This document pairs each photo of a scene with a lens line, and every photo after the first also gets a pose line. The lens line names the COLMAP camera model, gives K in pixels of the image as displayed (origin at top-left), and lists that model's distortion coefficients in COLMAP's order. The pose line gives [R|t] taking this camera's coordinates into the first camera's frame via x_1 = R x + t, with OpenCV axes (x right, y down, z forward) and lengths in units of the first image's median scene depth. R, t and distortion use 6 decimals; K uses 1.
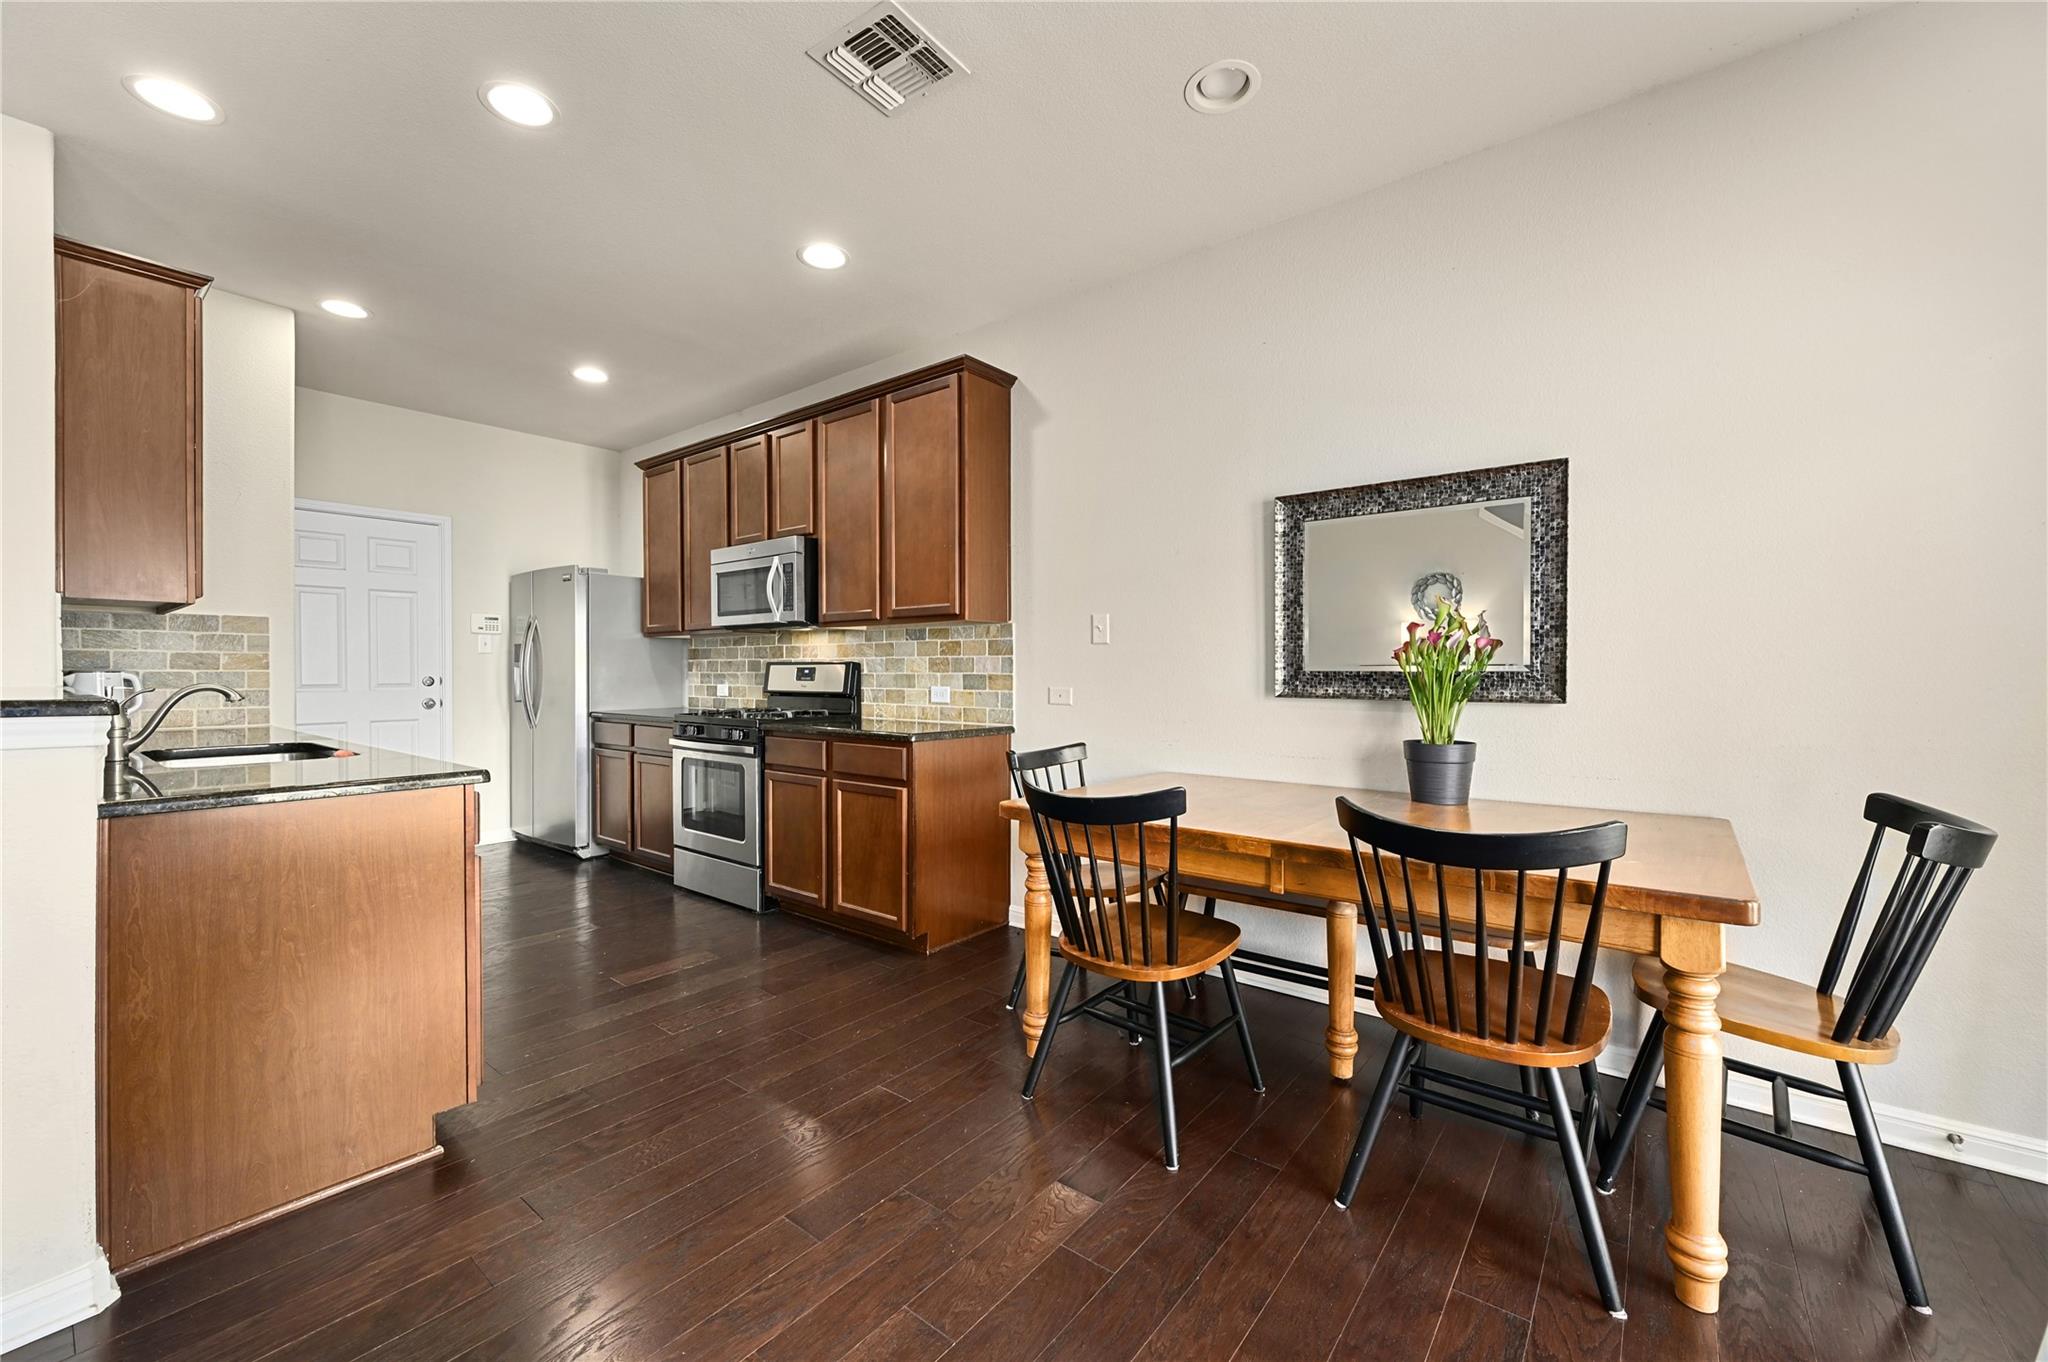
lens RADIAL K [[828.0, 0, 1020.4], [0, 828.0, 673.6], [0, 0, 1]] dist [-0.000010, -0.000003]
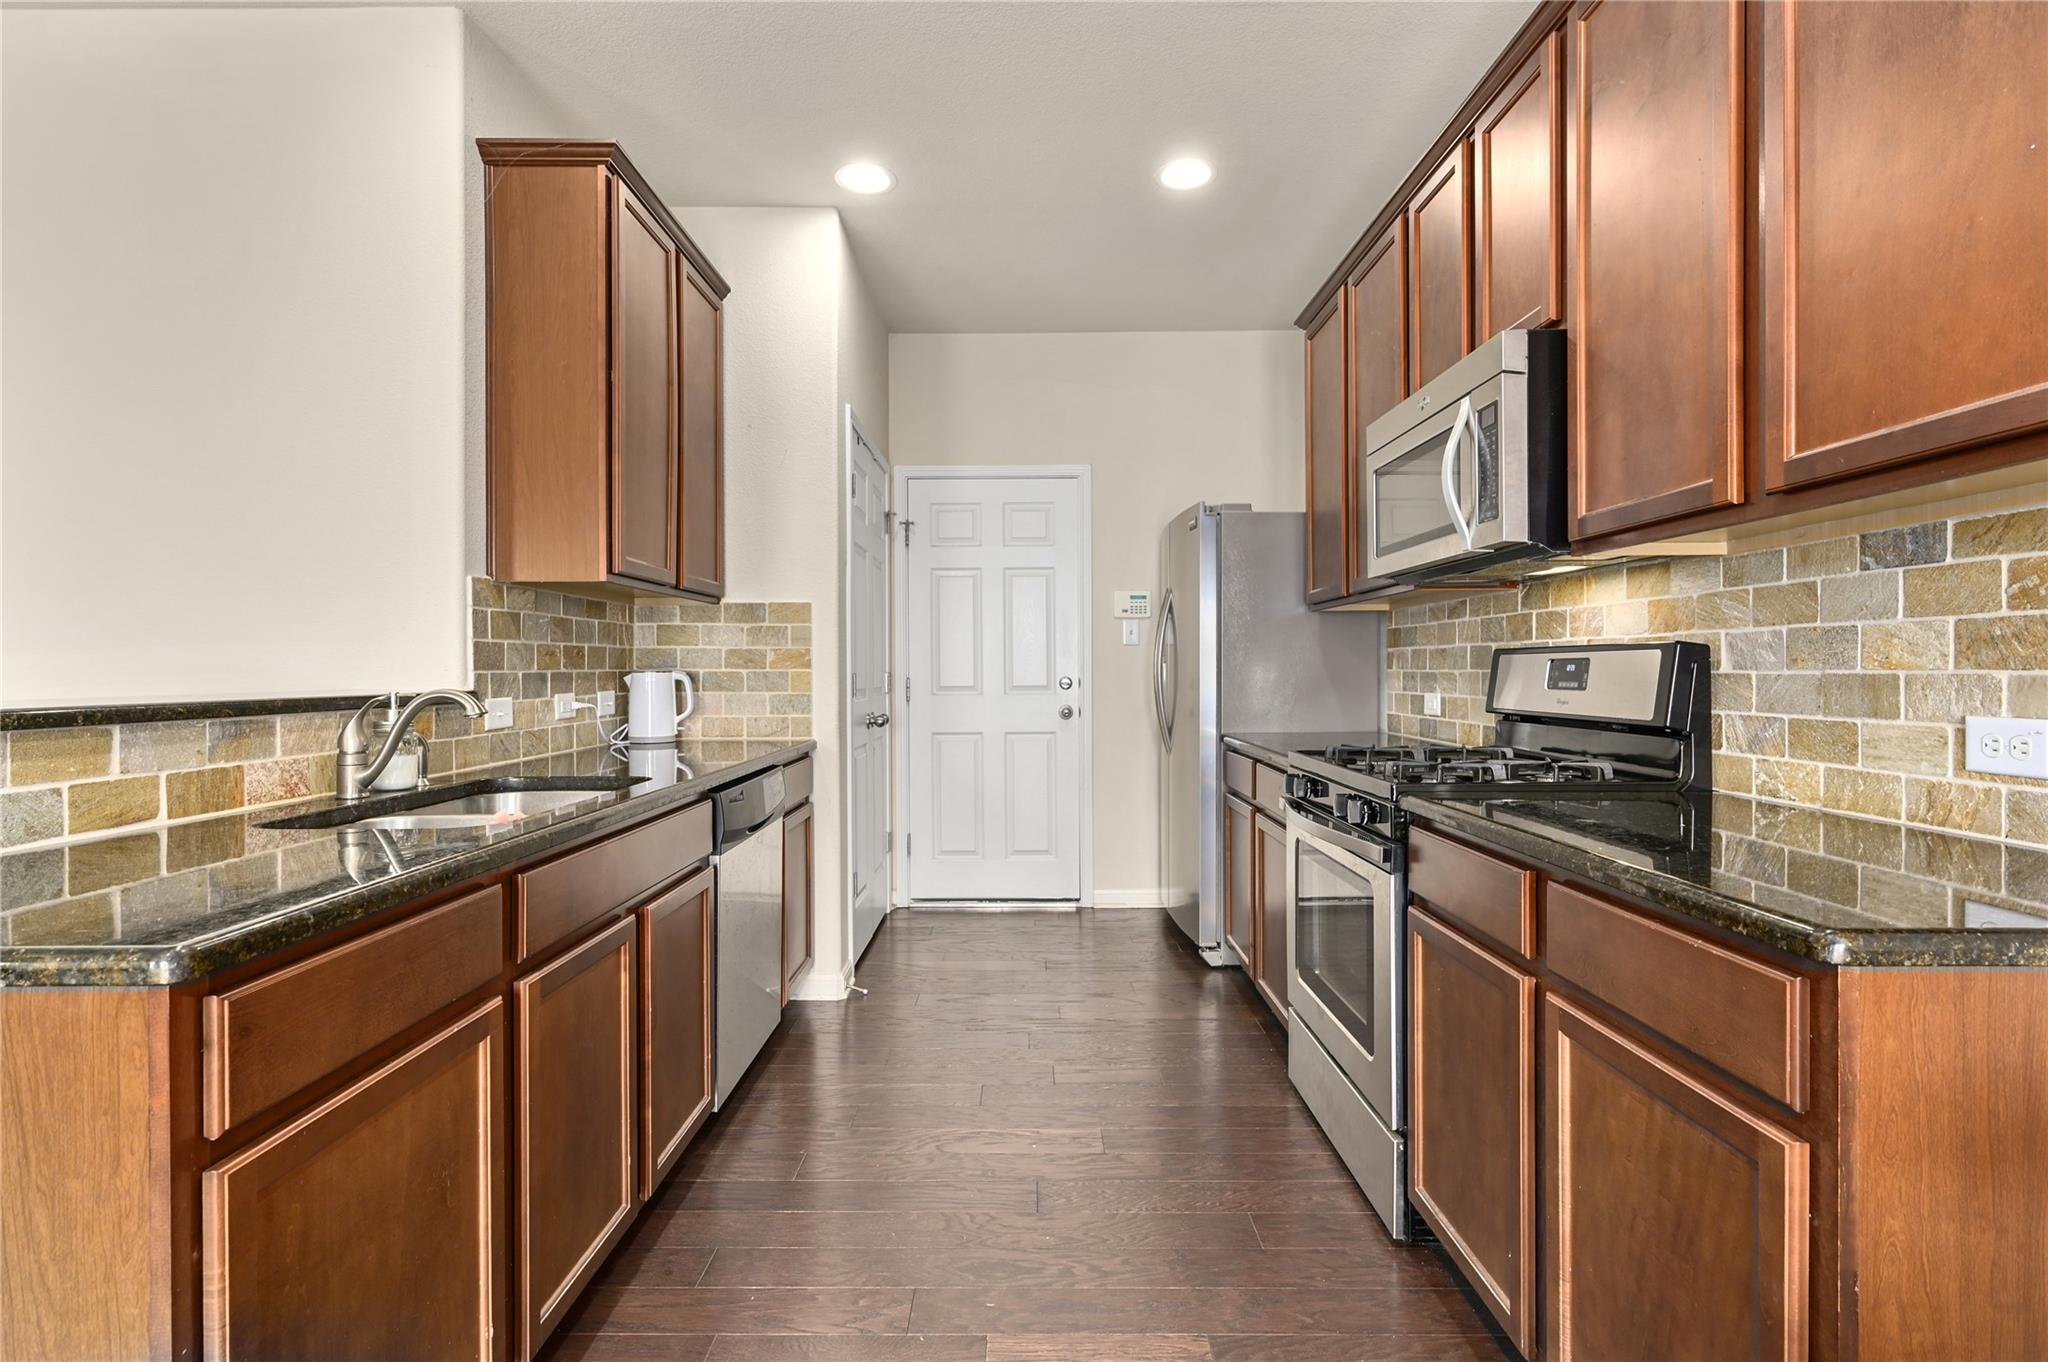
lens RADIAL K [[972.9, 0, 1022.7], [0, 972.9, 675.7], [0, 0, 1]] dist [-0.001261, -0.000609]
pose [[0.623489, 0.001439, -0.781831, -0.049268], [0.001369, 0.999995, 0.002932, -0.000485], [0.781831, -0.002898, 0.623484, 0.546460]]
